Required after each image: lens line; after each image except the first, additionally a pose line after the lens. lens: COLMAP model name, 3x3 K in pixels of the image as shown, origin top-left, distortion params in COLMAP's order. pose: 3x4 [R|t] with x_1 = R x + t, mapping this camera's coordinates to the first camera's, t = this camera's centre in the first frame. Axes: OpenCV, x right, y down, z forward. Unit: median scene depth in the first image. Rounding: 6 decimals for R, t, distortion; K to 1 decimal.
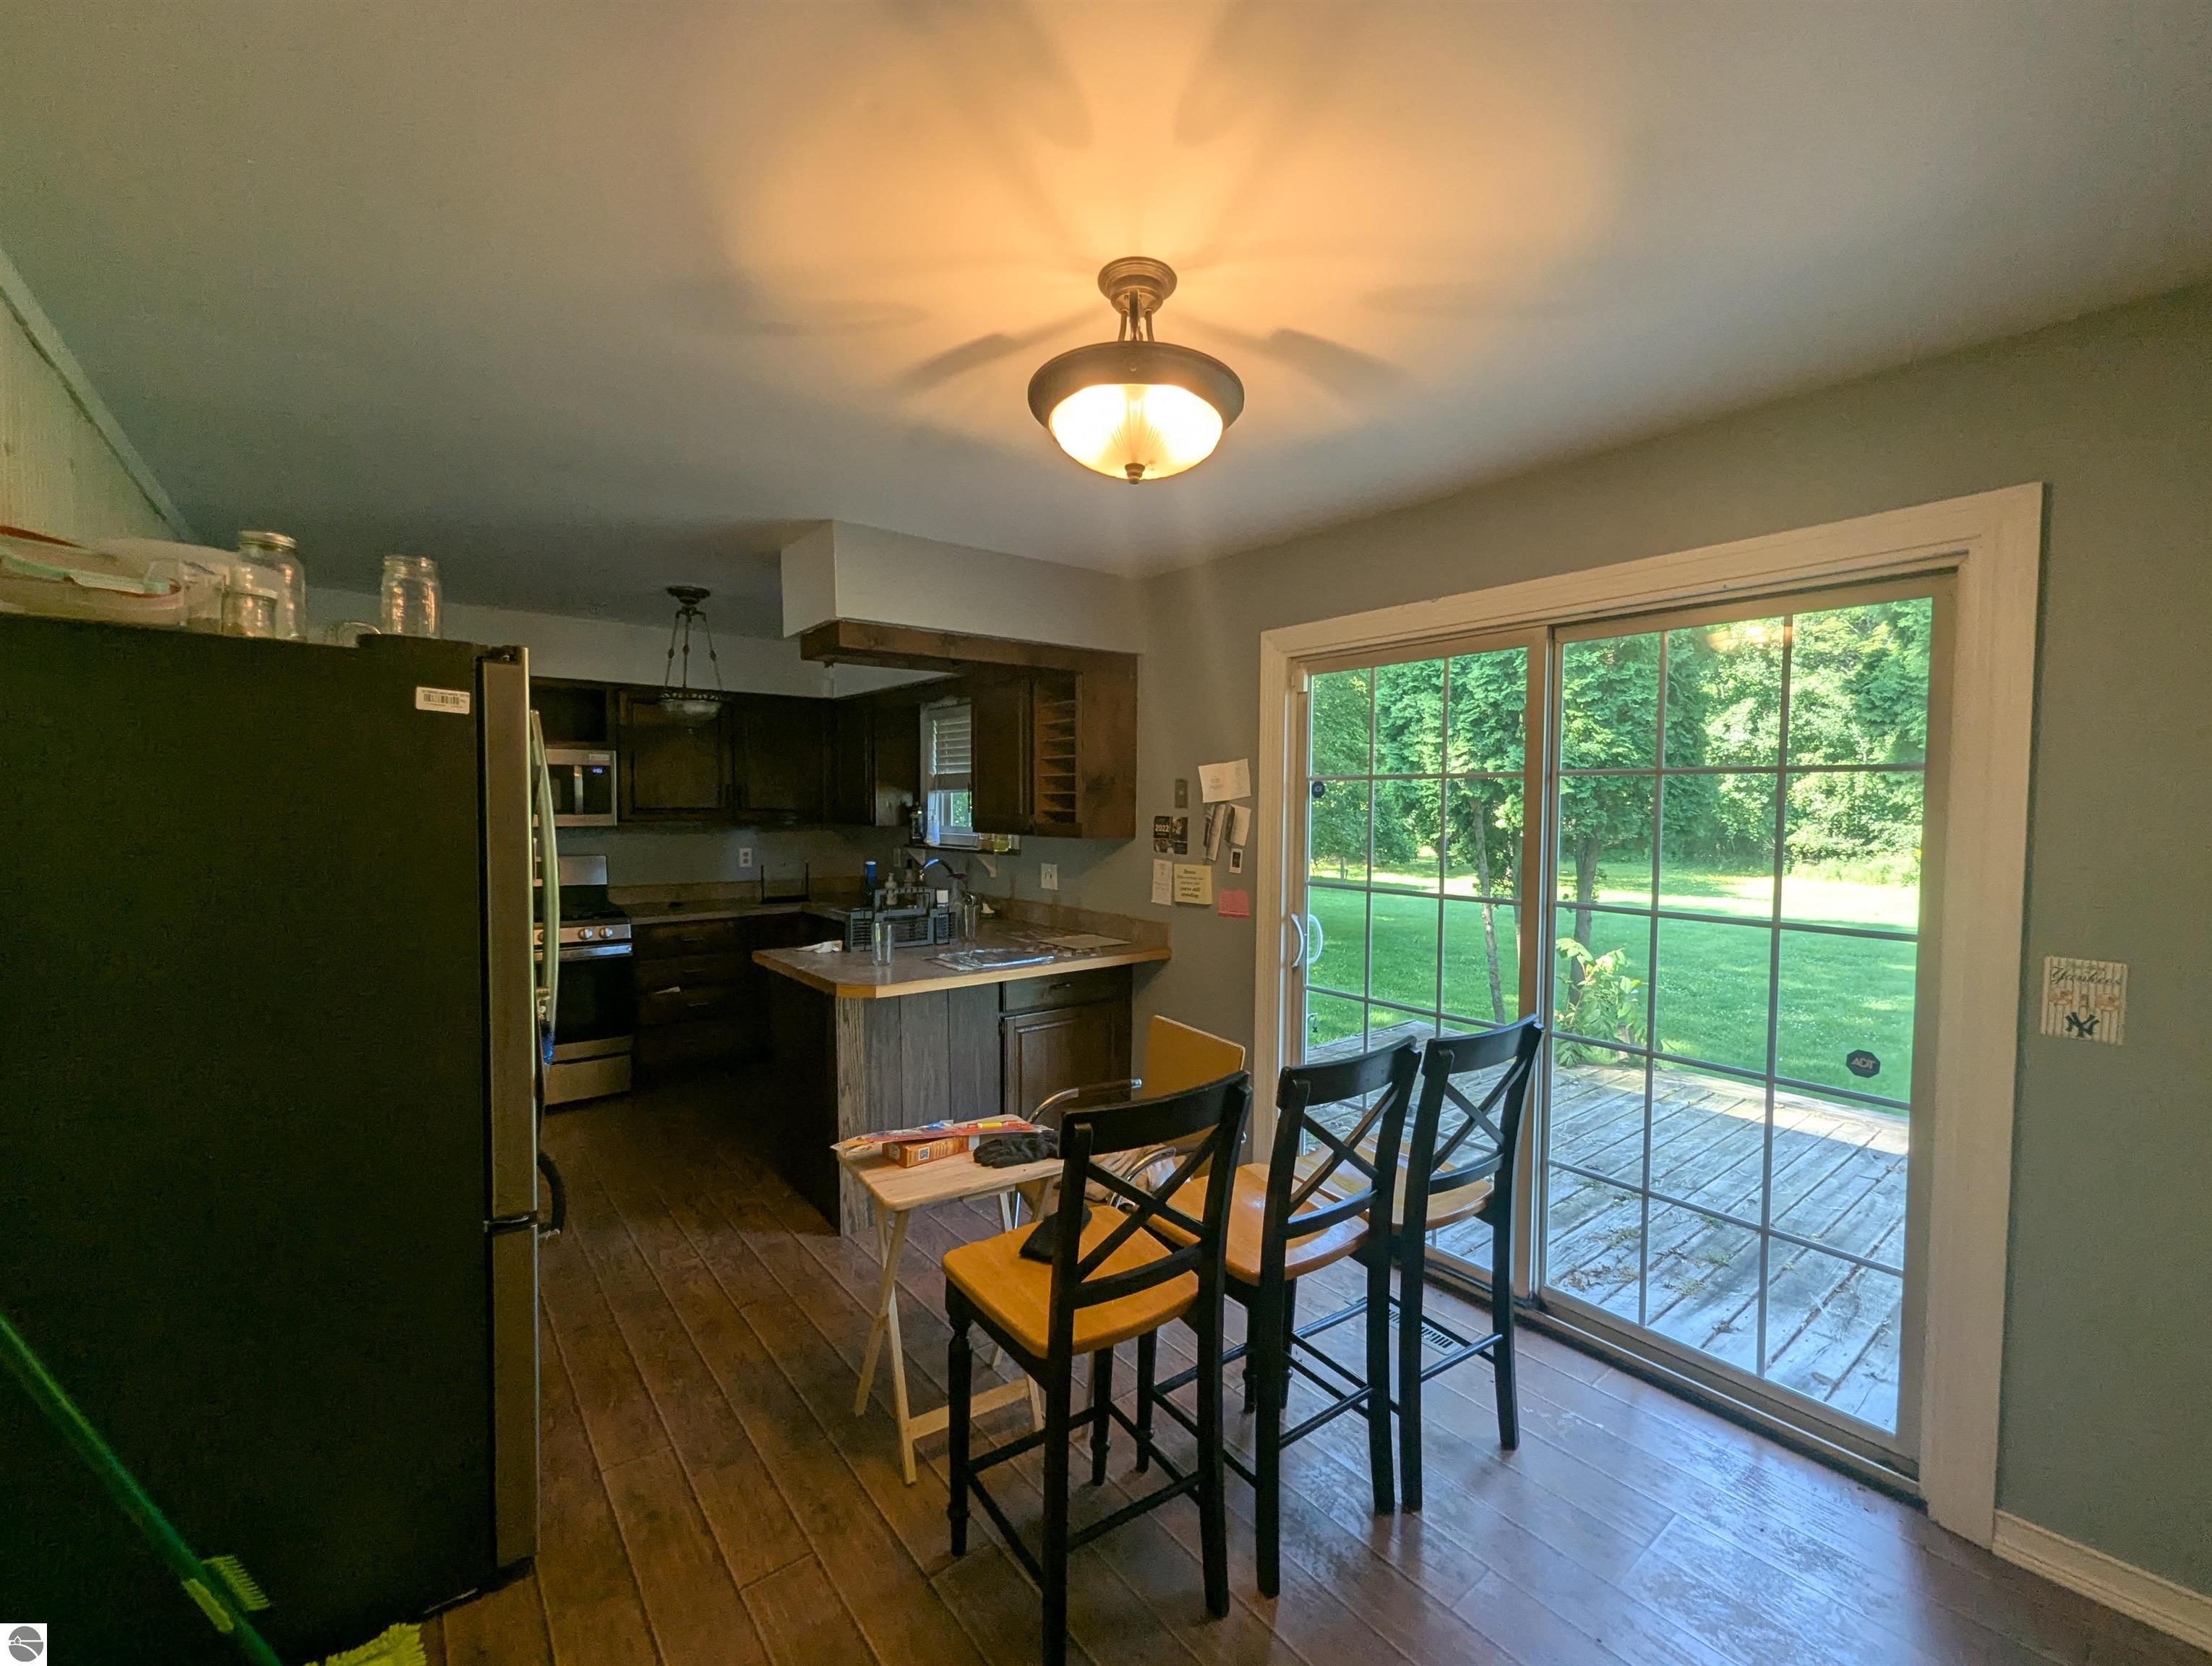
lens RADIAL K [[913.8, 0, 1105.8], [0, 913.8, 838.1], [0, 0, 1]] dist [-0.001046, -0.000129]
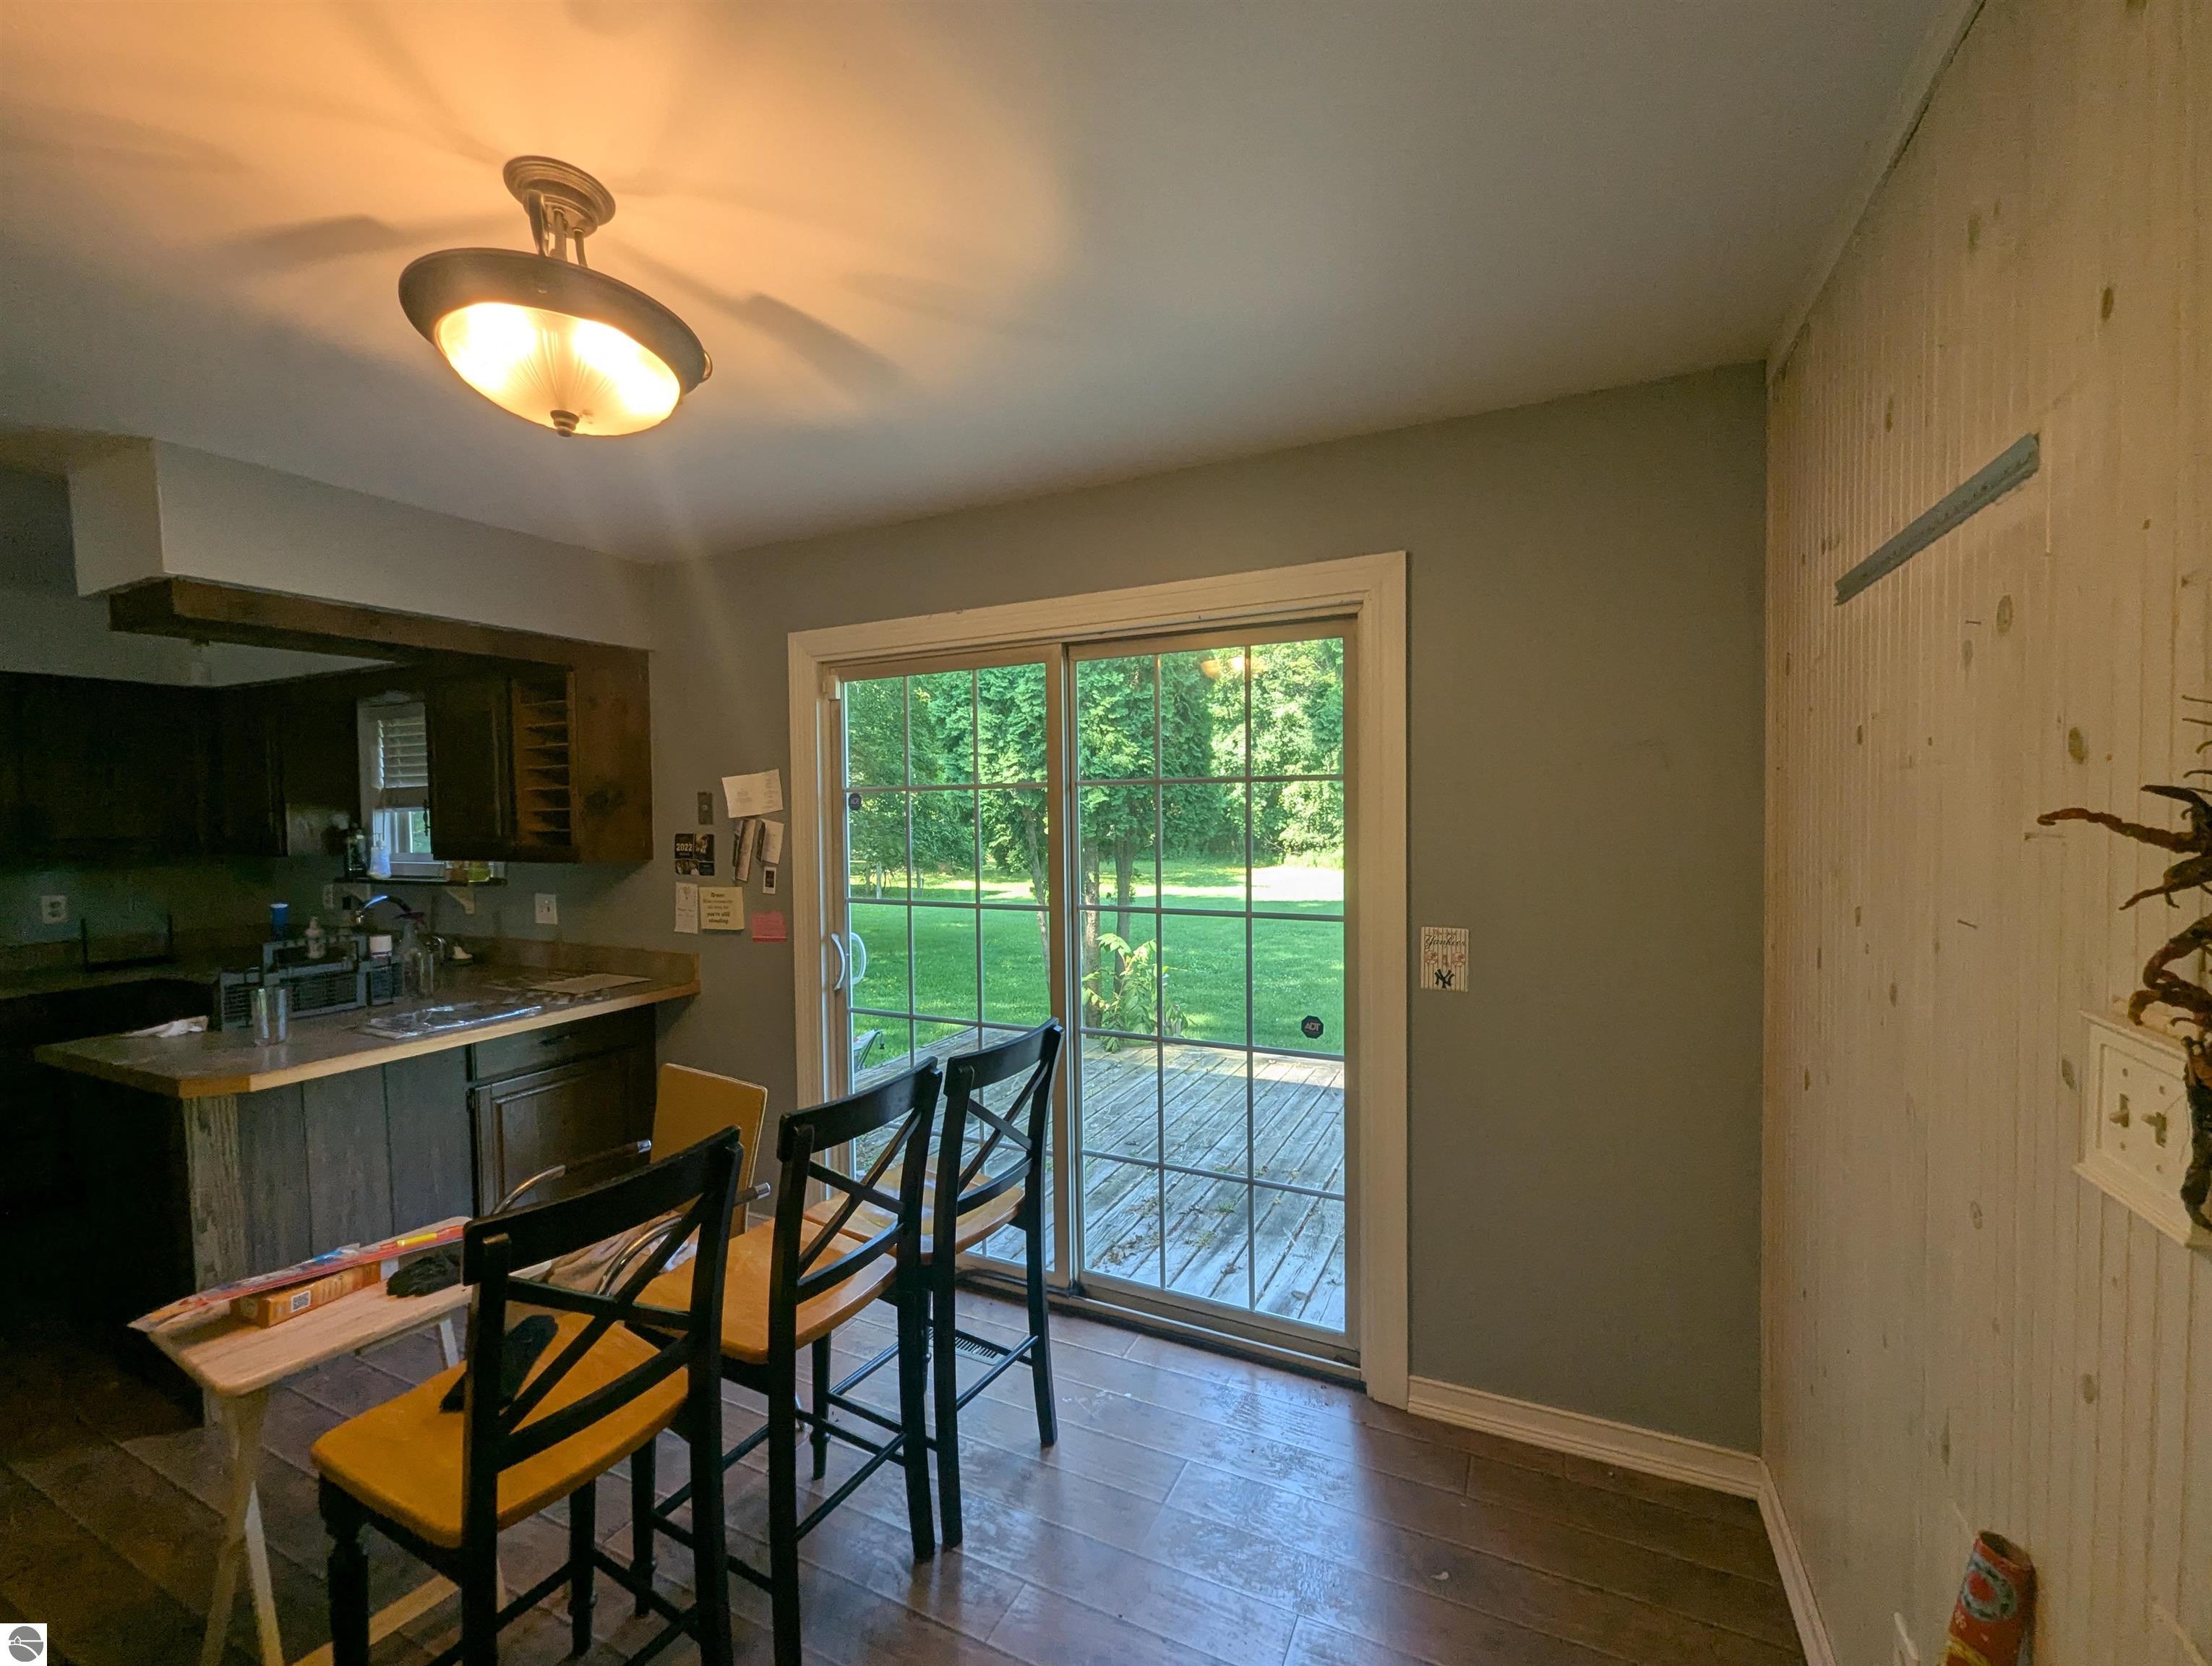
lens RADIAL K [[913.8, 0, 1104.0], [0, 913.8, 838.2], [0, 0, 1]] dist [-0.001046, -0.000129]
pose [[0.900543, -0.031218, 0.433645, 0.070253], [0.035955, 0.999350, -0.002725, -0.004070], [-0.433278, 0.018046, 0.901080, 0.037971]]
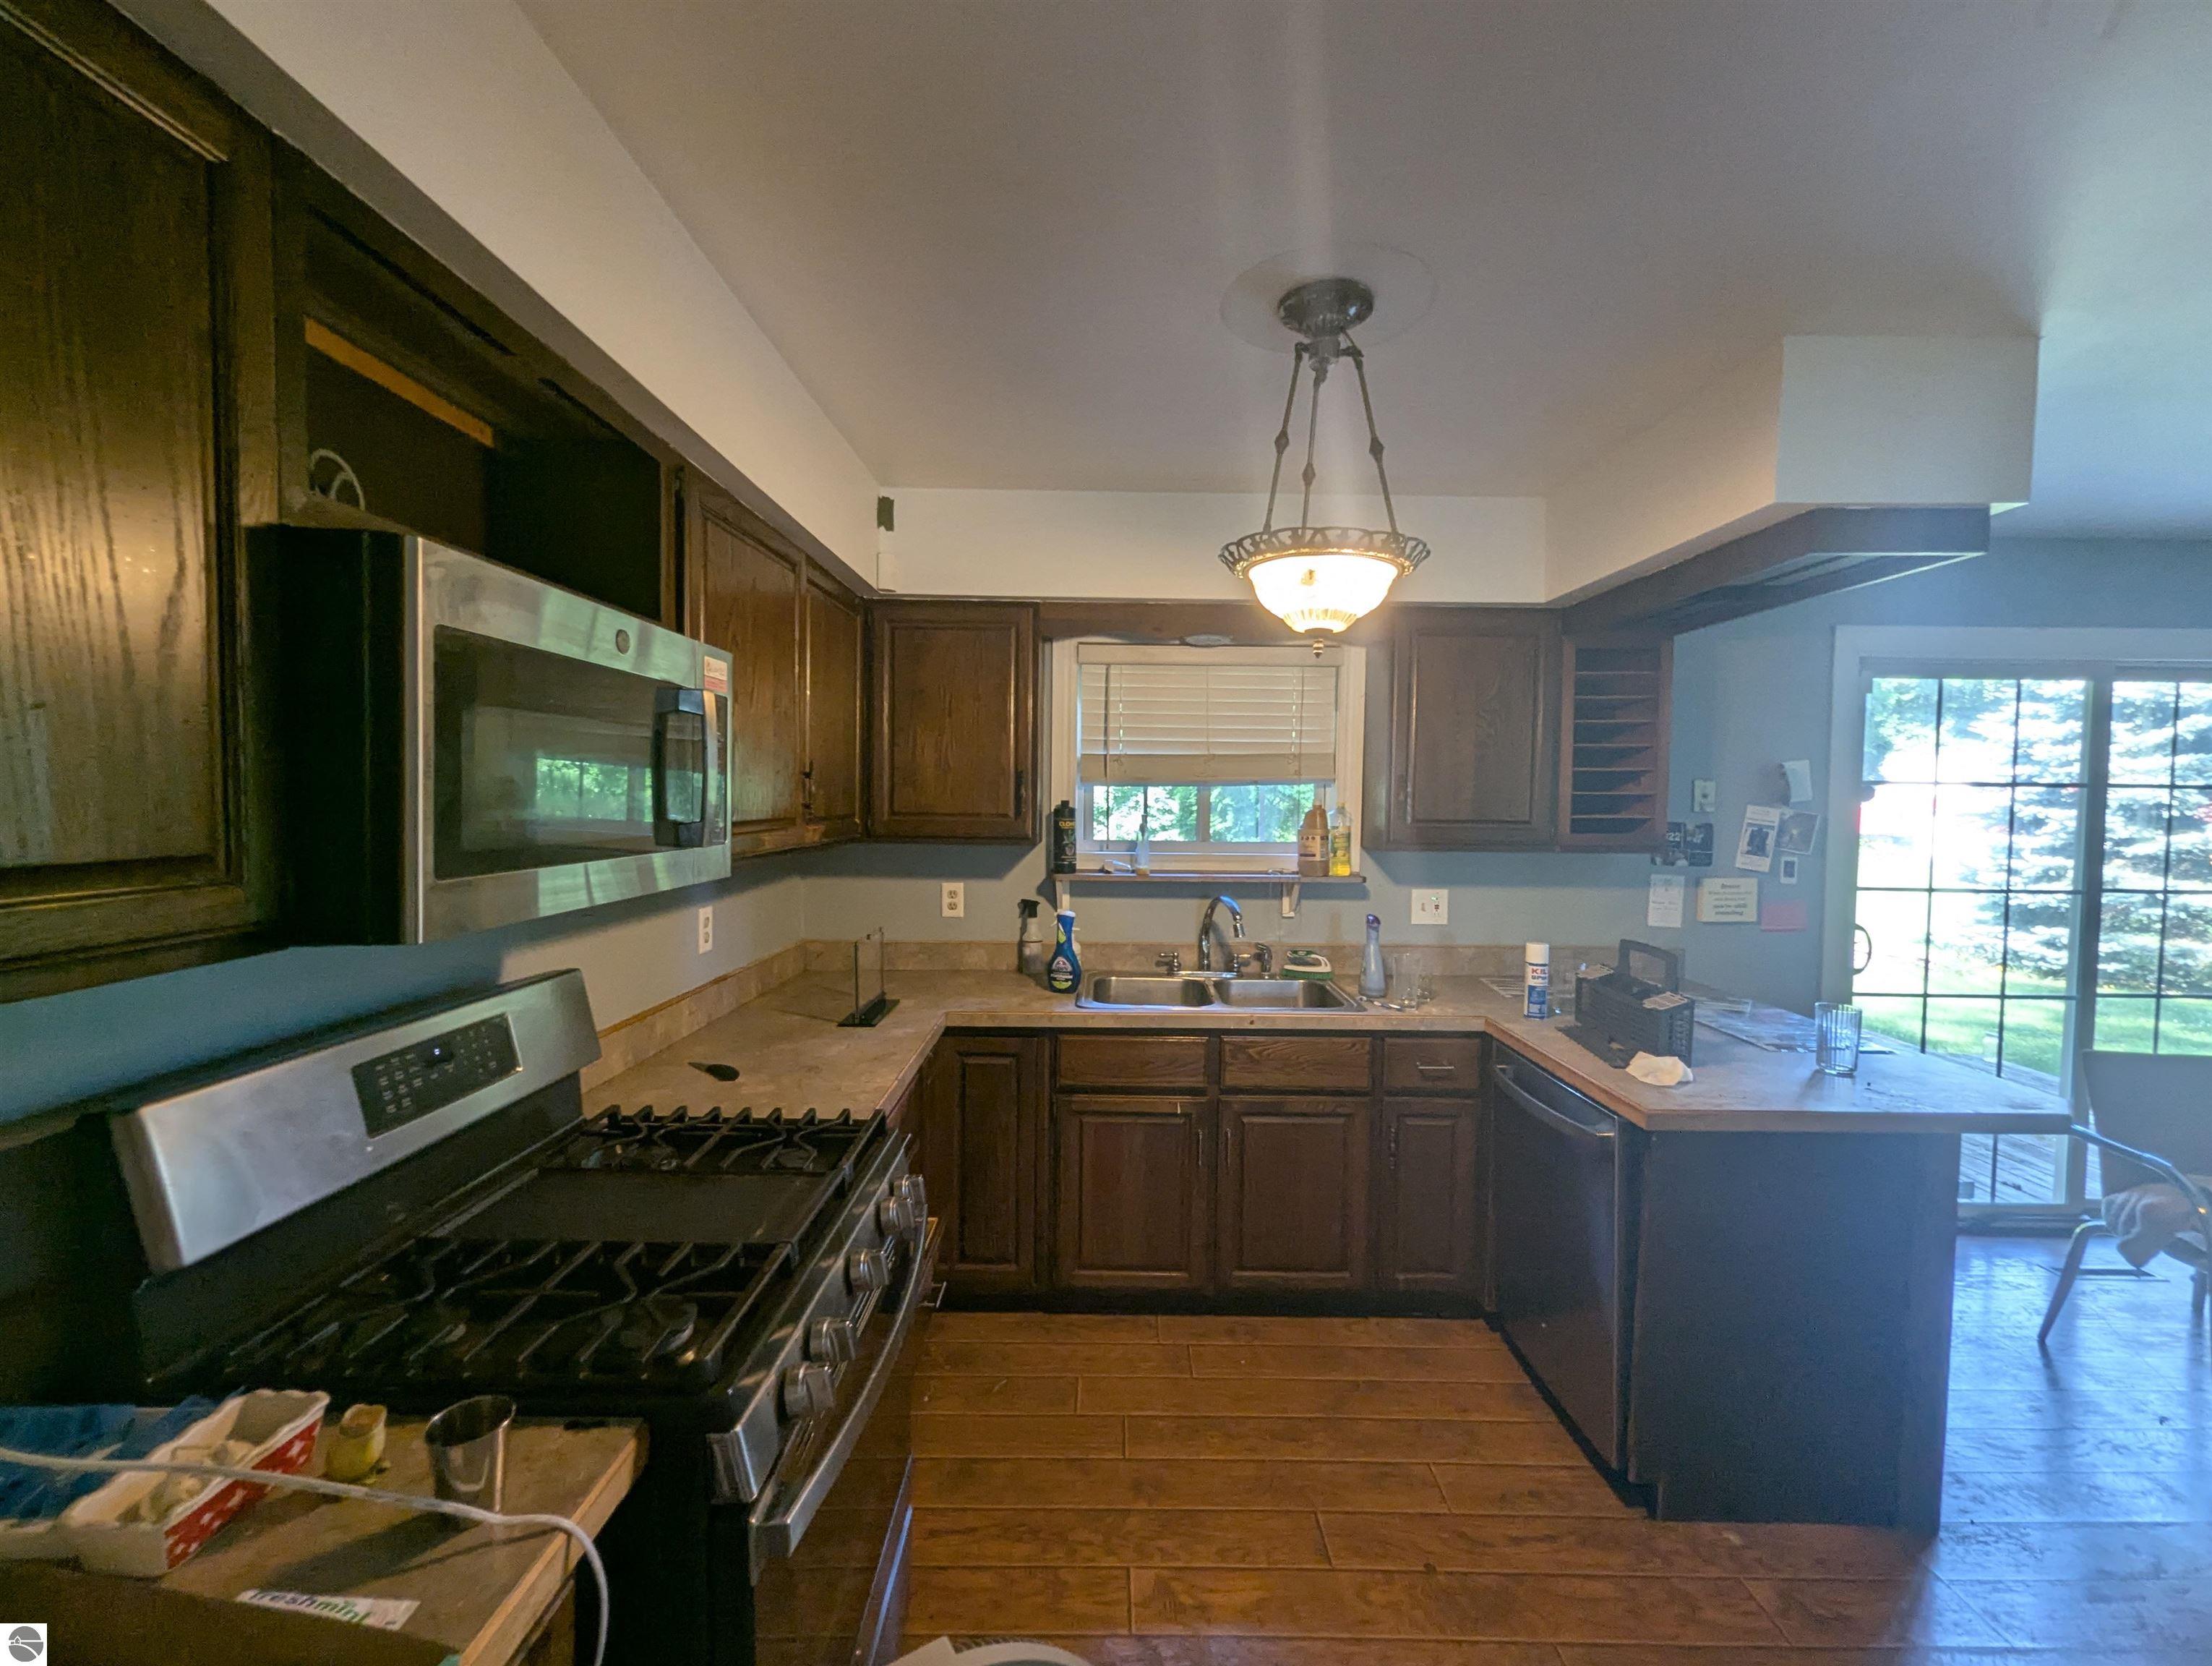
lens RADIAL K [[913.8, 0, 1110.2], [0, 913.8, 826.7], [0, 0, 1]] dist [-0.001046, -0.000129]
pose [[0.628534, -0.027122, 0.777309, -1.448232], [0.022439, 0.999608, 0.016734, -0.072422], [-0.777459, 0.006924, 0.628896, 1.381551]]
